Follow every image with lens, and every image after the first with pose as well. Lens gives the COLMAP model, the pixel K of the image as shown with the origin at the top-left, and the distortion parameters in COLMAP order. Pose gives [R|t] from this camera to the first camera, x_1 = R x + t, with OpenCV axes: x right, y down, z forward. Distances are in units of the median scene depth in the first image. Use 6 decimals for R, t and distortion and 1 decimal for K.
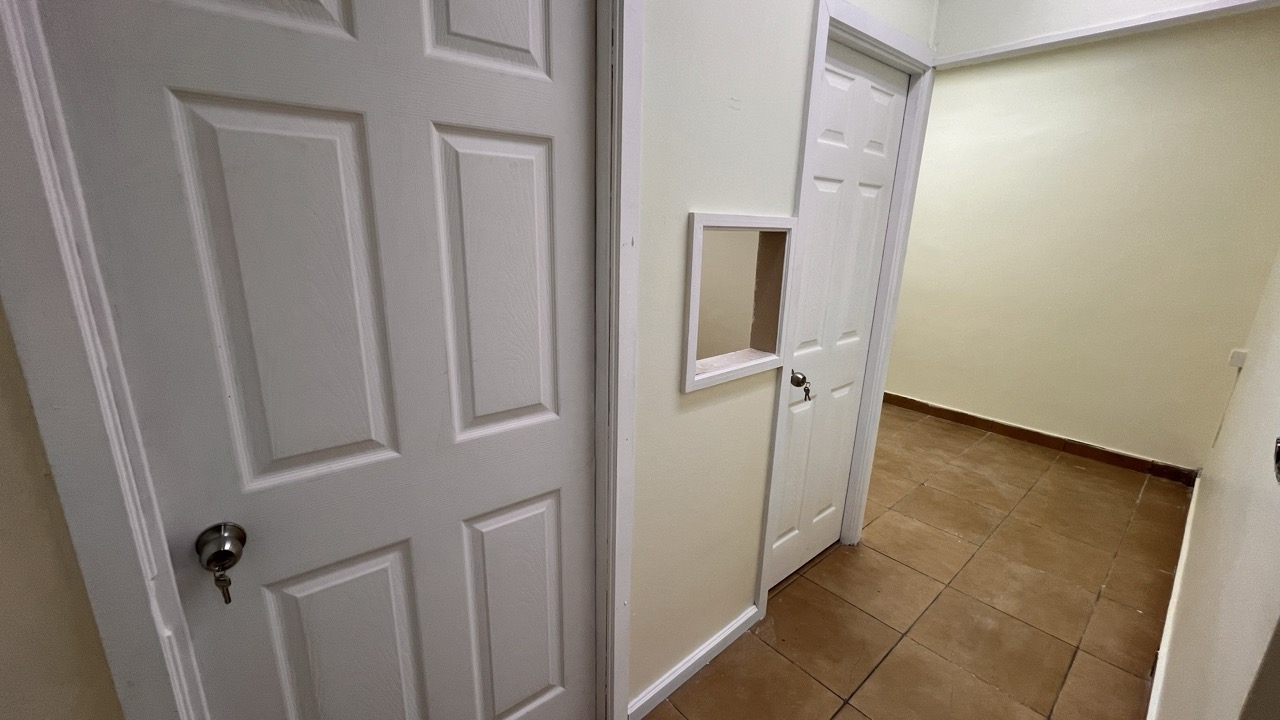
lens RADIAL K [[513.7, 0, 641.3], [0, 513.7, 360.2], [0, 0, 1]] dist [-0.002914, 0.001601]
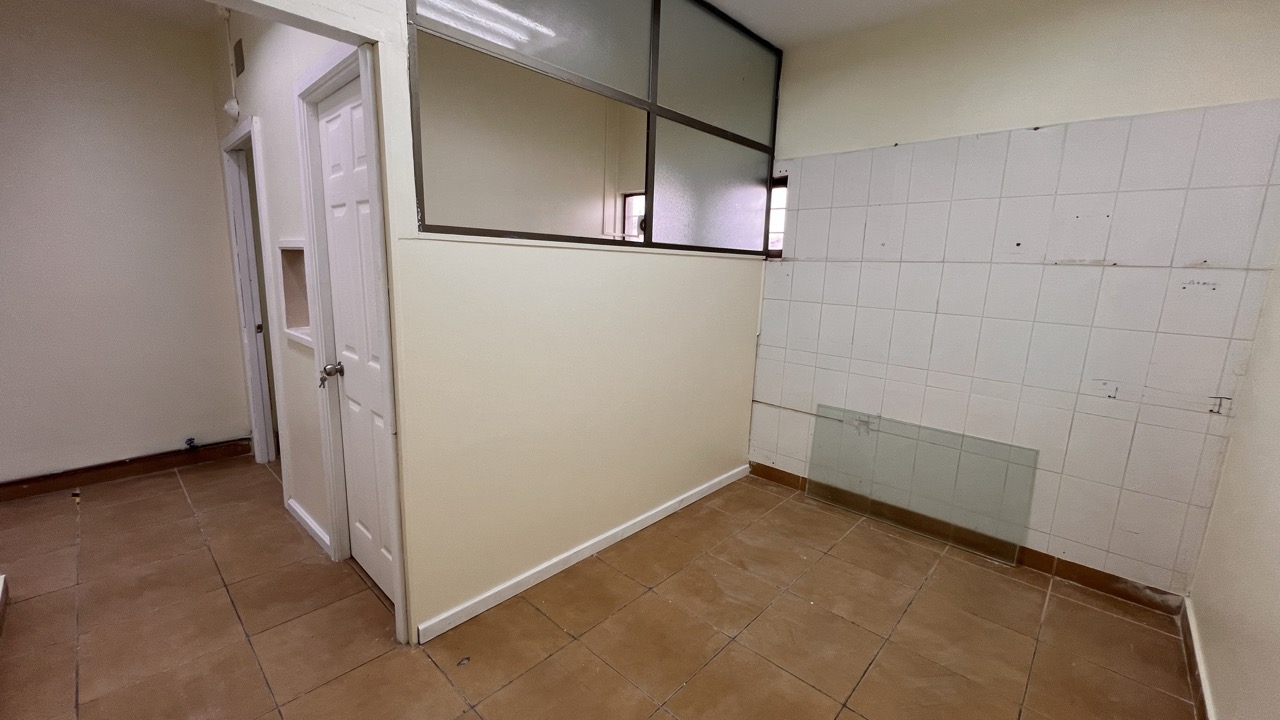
lens RADIAL K [[513.7, 0, 642.5], [0, 513.7, 359.2], [0, 0, 1]] dist [-0.002914, 0.001601]
pose [[0.110242, 0.165620, -0.980008, 1.538256], [-0.288903, 0.948784, 0.127844, -0.348575], [0.950990, 0.269033, 0.152444, 1.477247]]
